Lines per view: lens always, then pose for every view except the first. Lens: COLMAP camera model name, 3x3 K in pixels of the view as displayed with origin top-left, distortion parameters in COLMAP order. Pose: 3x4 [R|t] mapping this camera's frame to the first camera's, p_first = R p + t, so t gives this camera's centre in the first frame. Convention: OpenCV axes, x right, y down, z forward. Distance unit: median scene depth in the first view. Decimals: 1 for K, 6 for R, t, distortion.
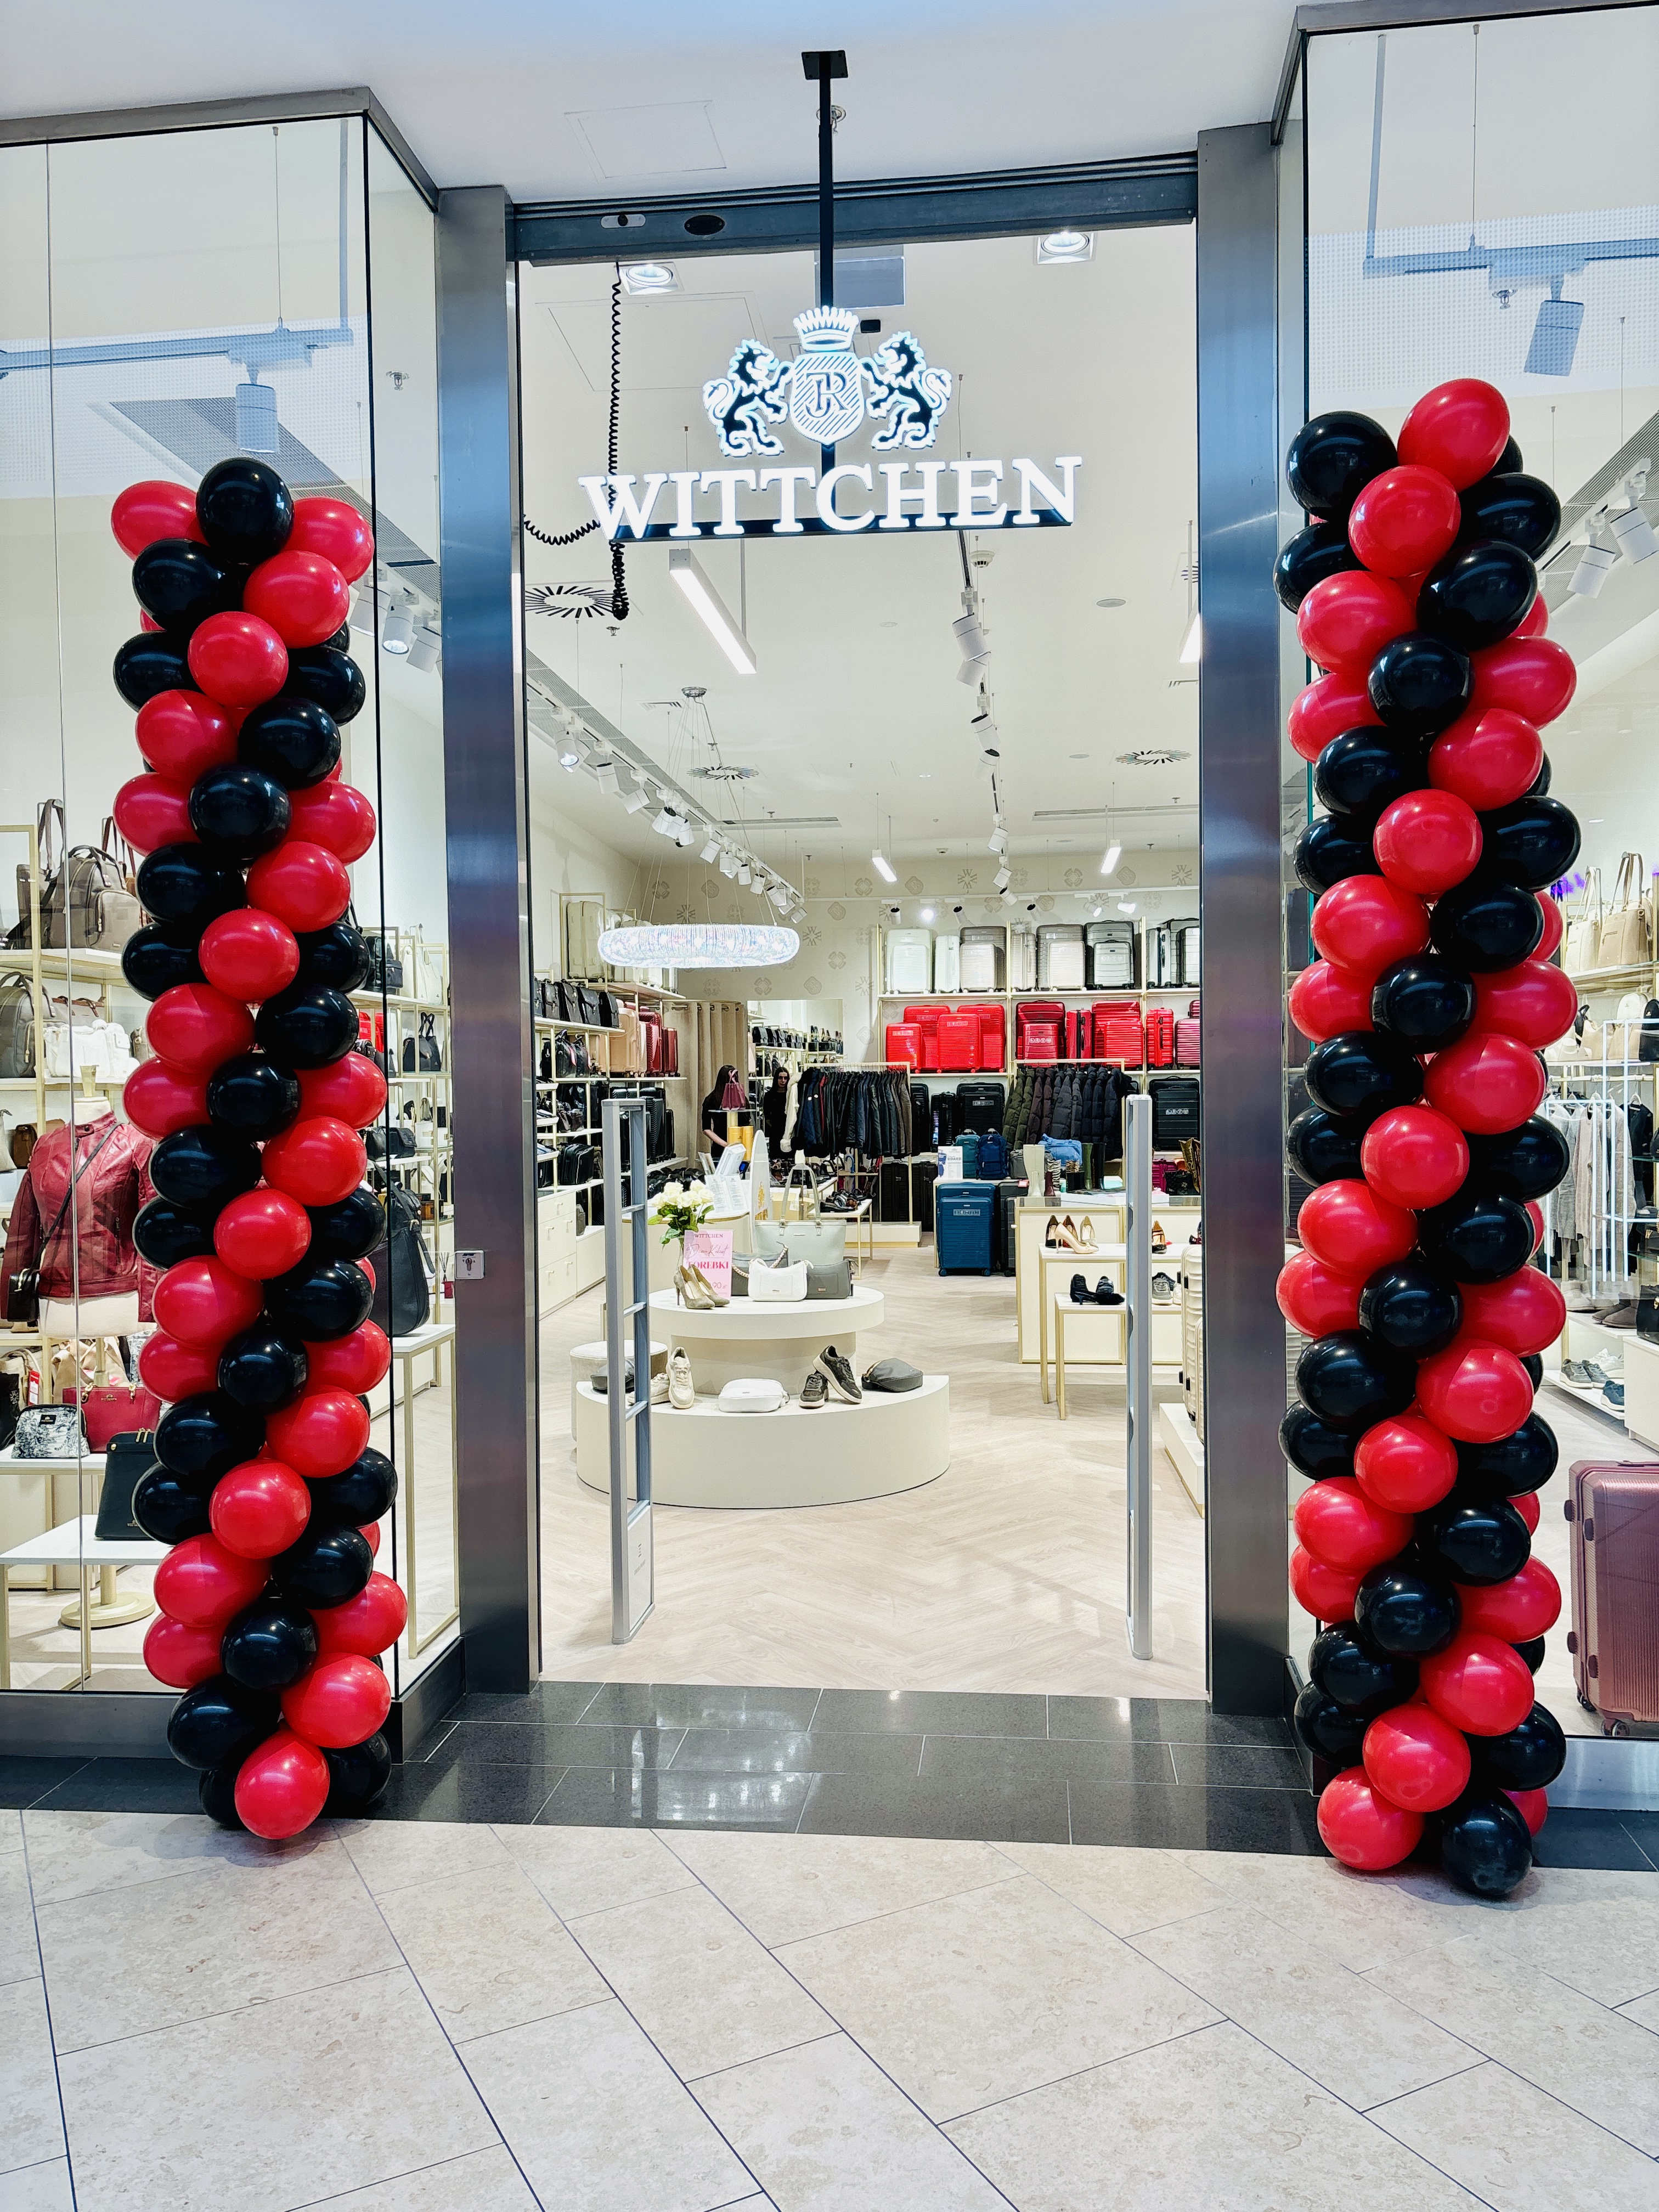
lens RADIAL K [[1677.0, 0, 827.1], [0, 1677.0, 1104.6], [0, 0, 1]] dist [0.055427, -0.006914]
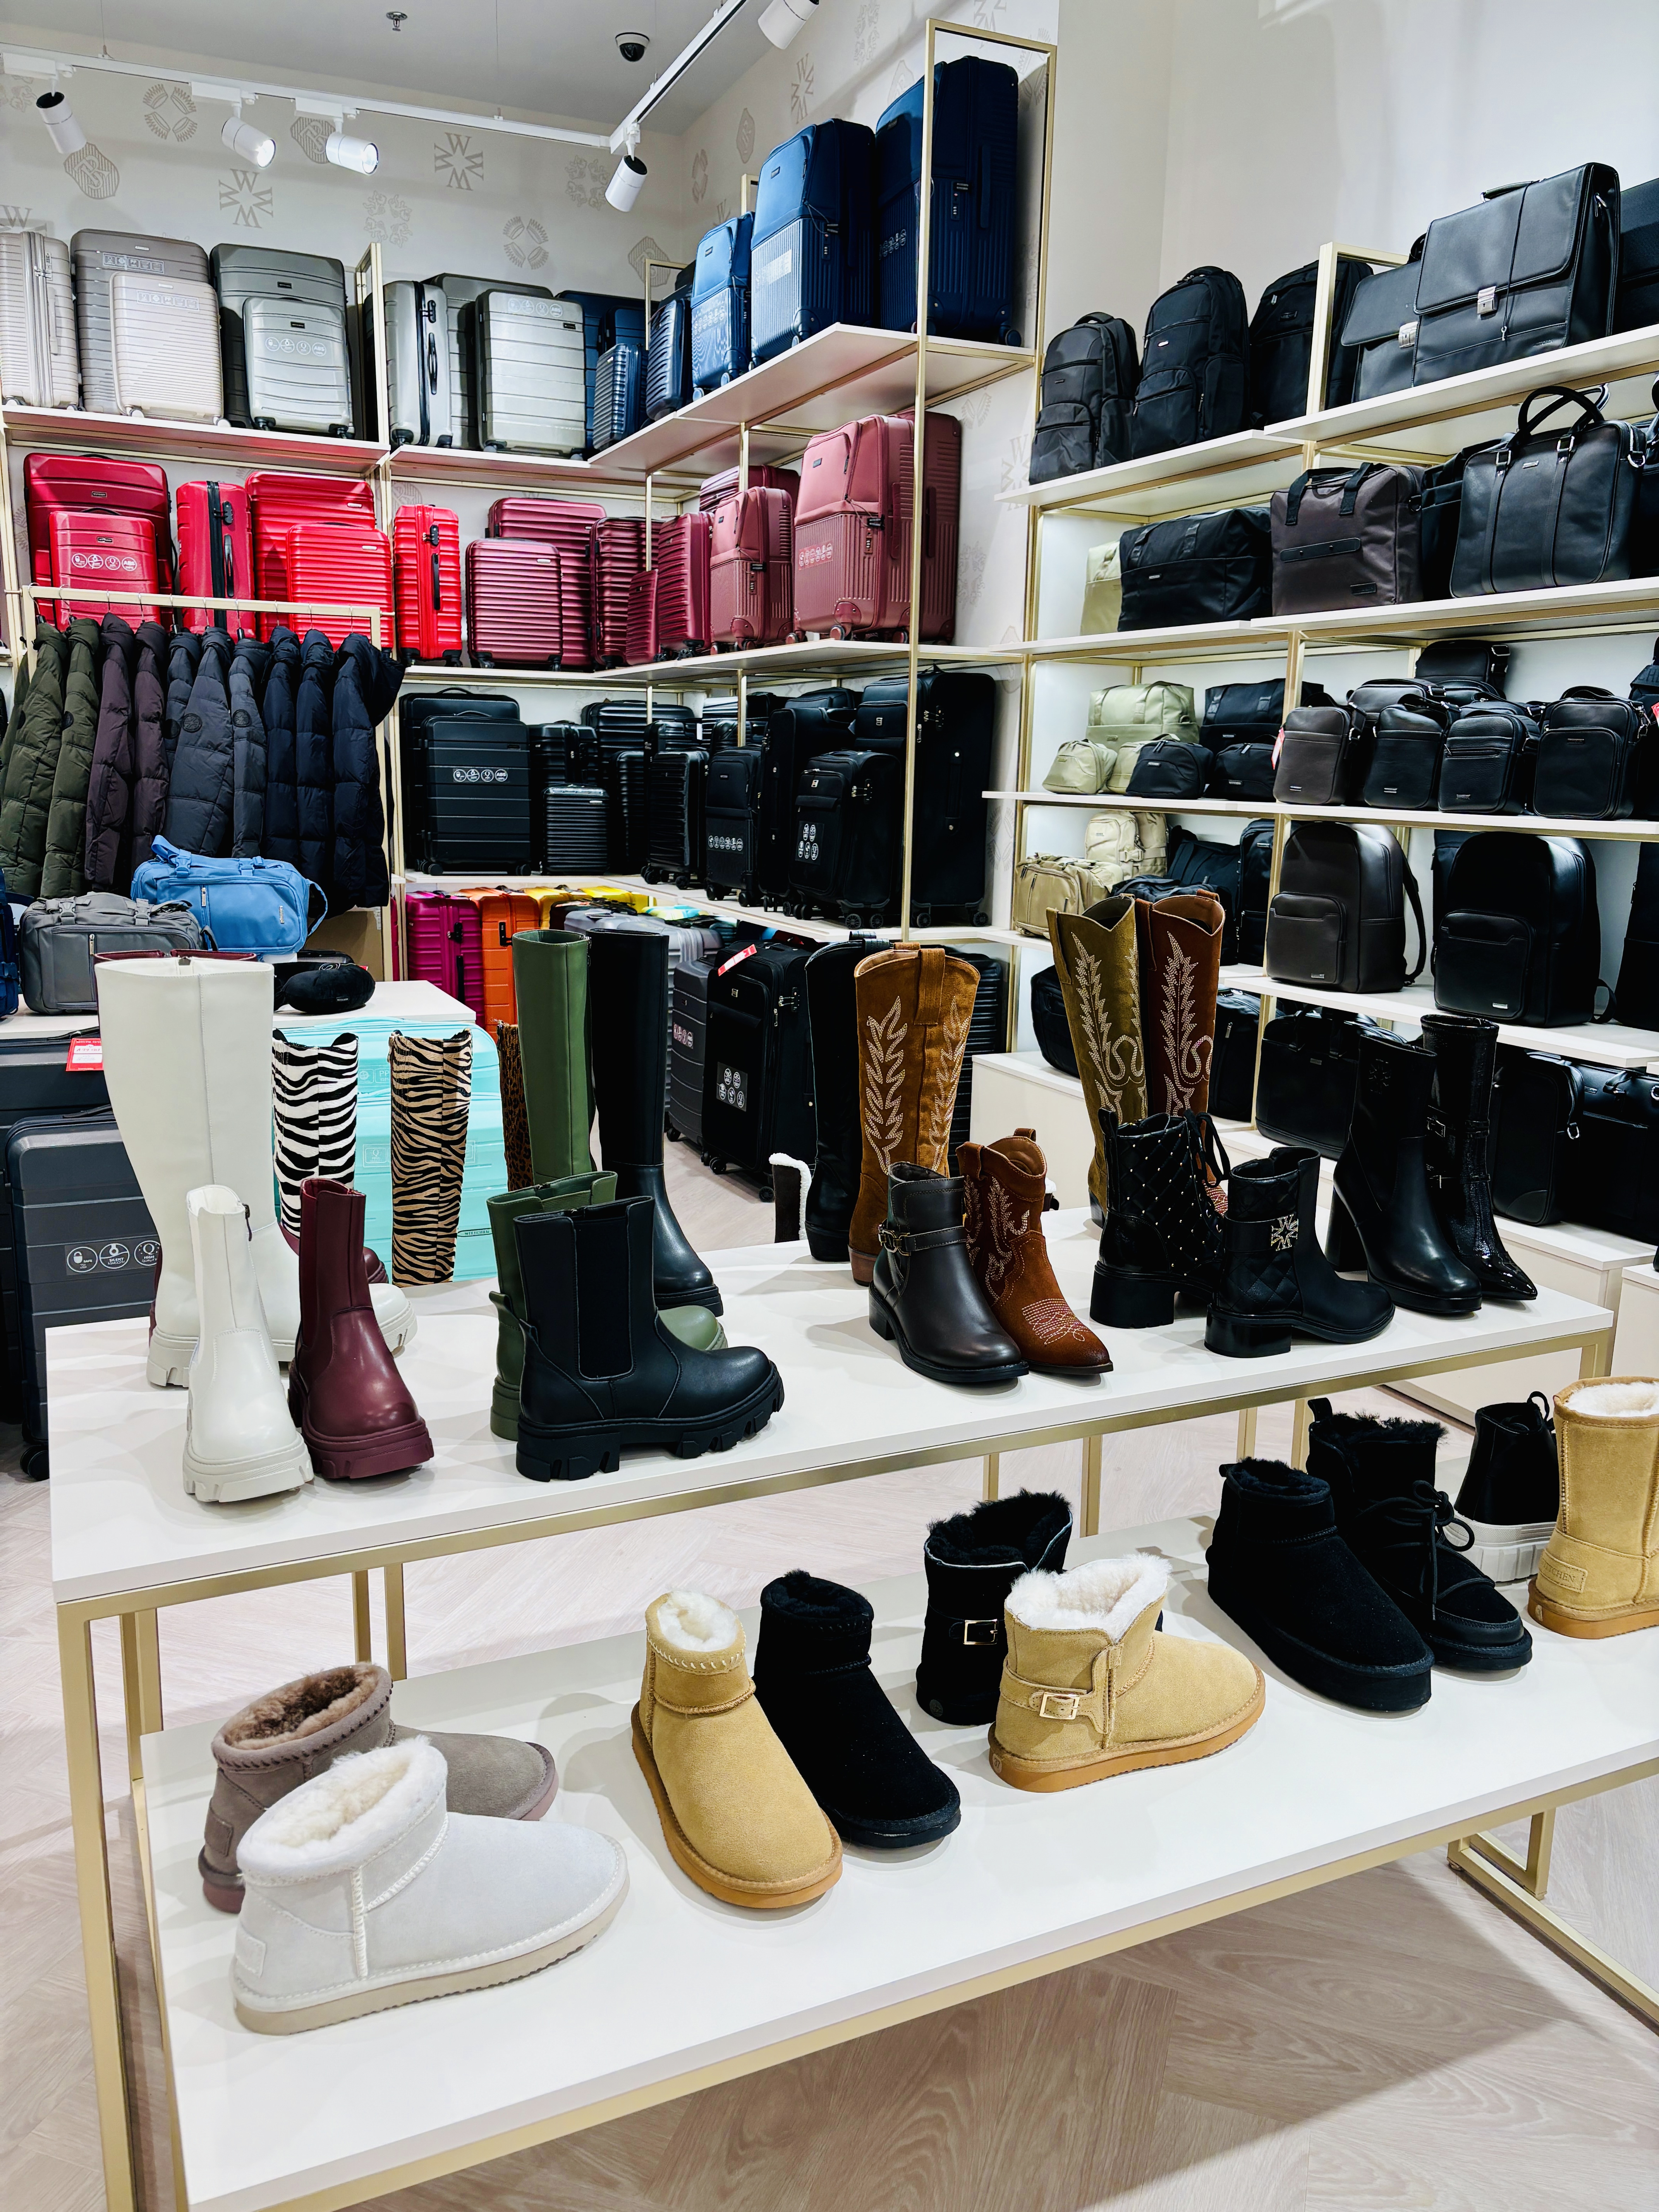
lens RADIAL K [[1677.0, 0, 814.0], [0, 1677.0, 1100.8], [0, 0, 1]] dist [0.055427, -0.006914]
pose [[0.861608, -0.067997, 0.503000, 0.067021], [-0.029553, 0.982584, 0.183452, 0.004707], [-0.506714, -0.172929, 0.844593, 0.594967]]
